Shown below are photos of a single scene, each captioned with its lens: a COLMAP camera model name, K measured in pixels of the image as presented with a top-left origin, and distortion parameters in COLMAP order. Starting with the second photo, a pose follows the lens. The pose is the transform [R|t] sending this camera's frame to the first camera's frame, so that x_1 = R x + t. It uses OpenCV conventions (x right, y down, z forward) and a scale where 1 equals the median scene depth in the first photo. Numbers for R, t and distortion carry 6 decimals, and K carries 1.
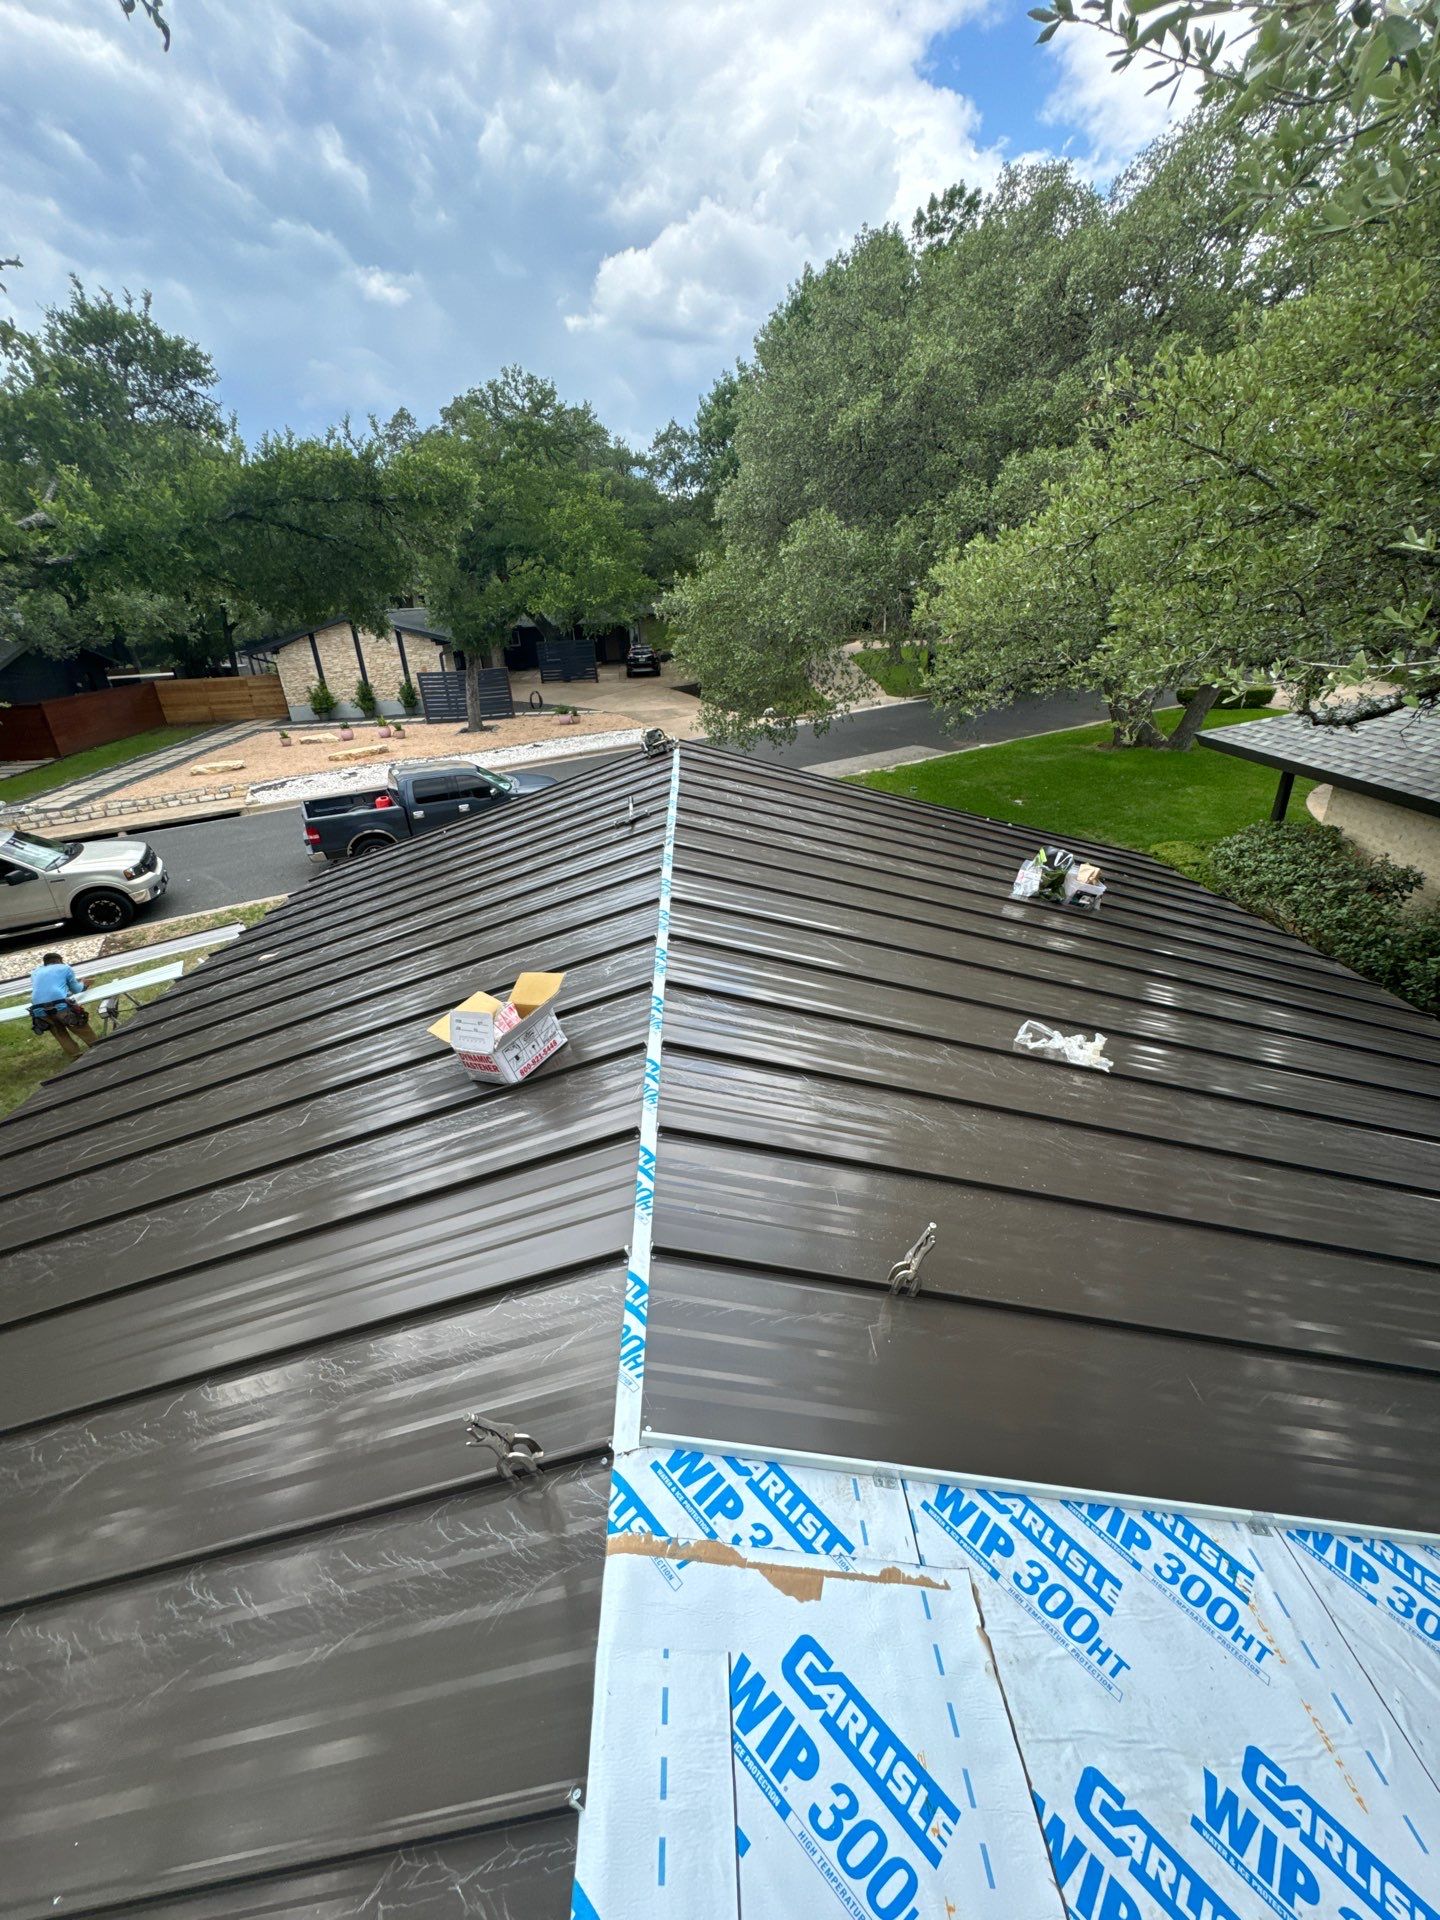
lens RADIAL K [[760.9, 0, 720.0], [0, 760.9, 960.0], [0, 0, 1]] dist [-0.007701, 0.000397]
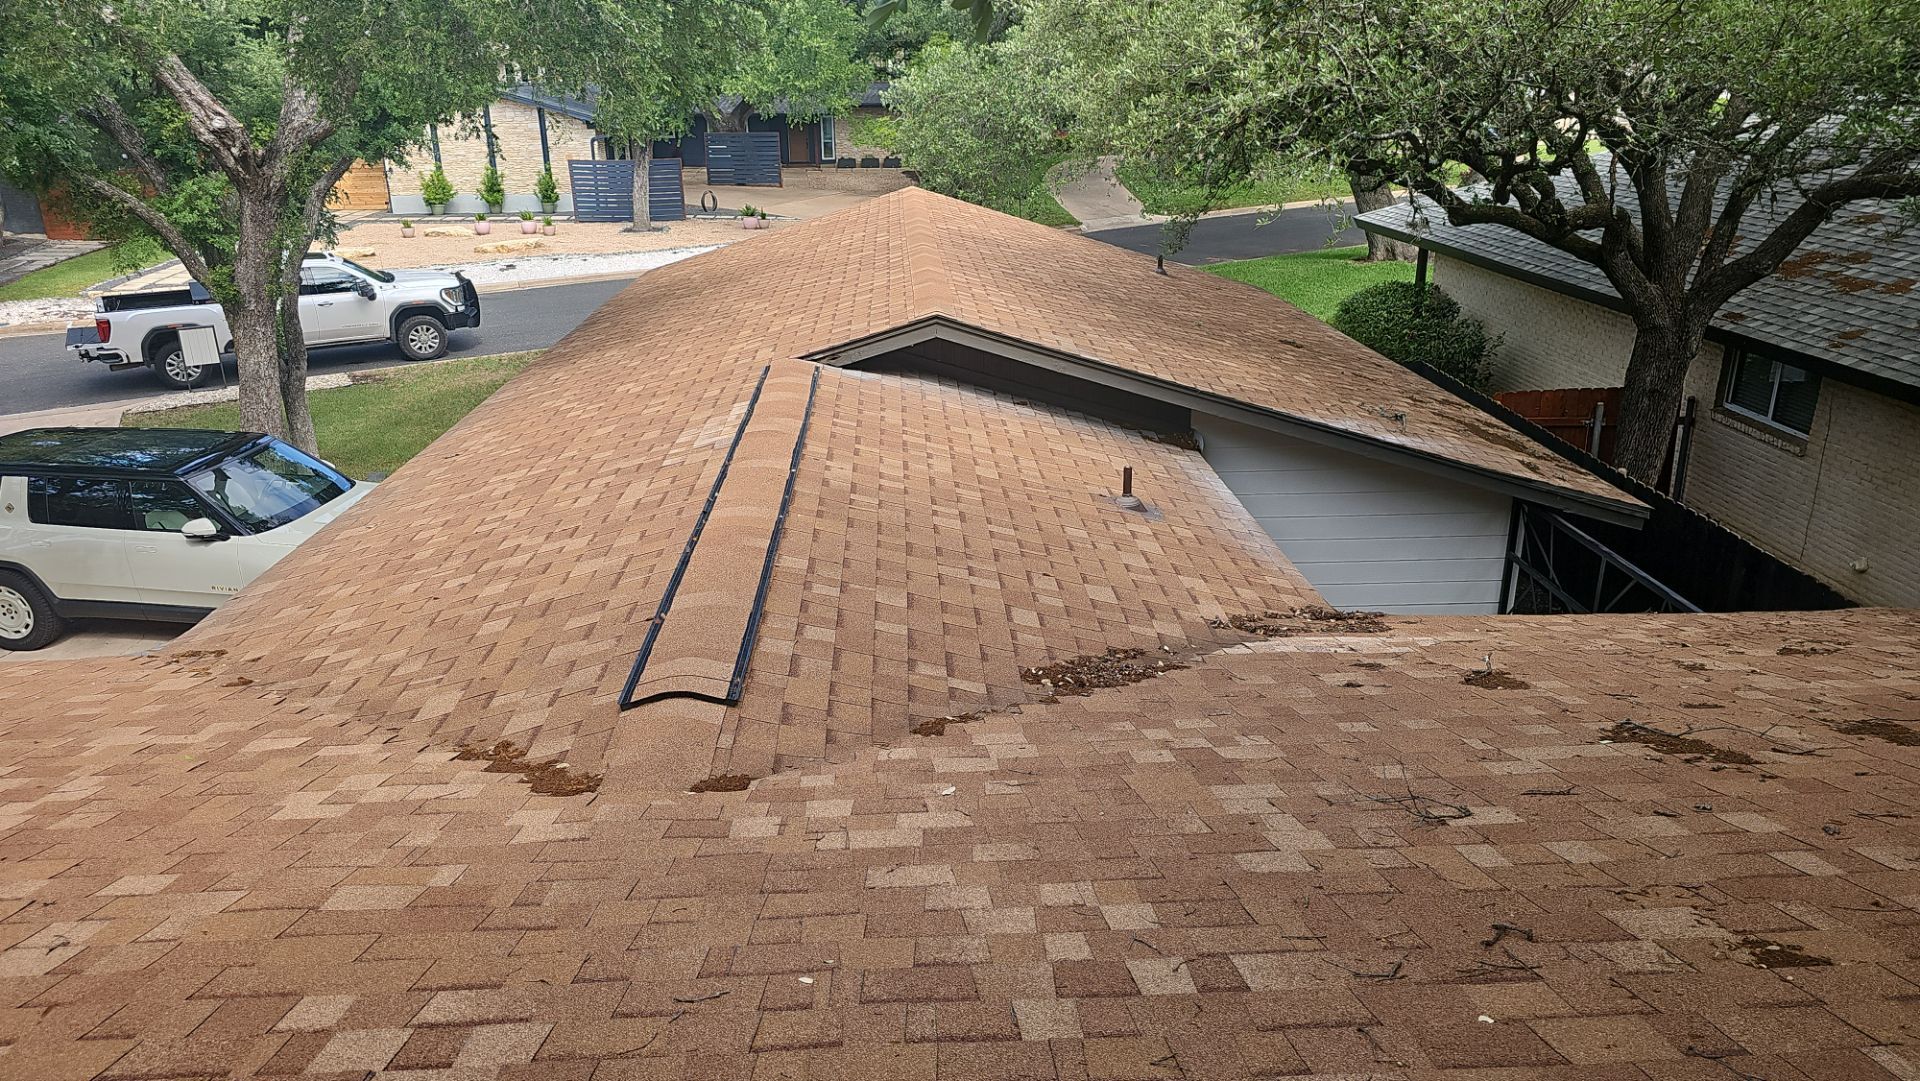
lens RADIAL K [[1268.6, 0, 968.5], [0, 1268.6, 533.8], [0, 0, 1]] dist [0.039993, -0.065111]
pose [[0.999010, 0.034164, 0.028497, 0.000648], [-0.030896, 0.993654, -0.108149, 0.159187], [-0.032011, 0.107162, 0.993726, -0.337587]]
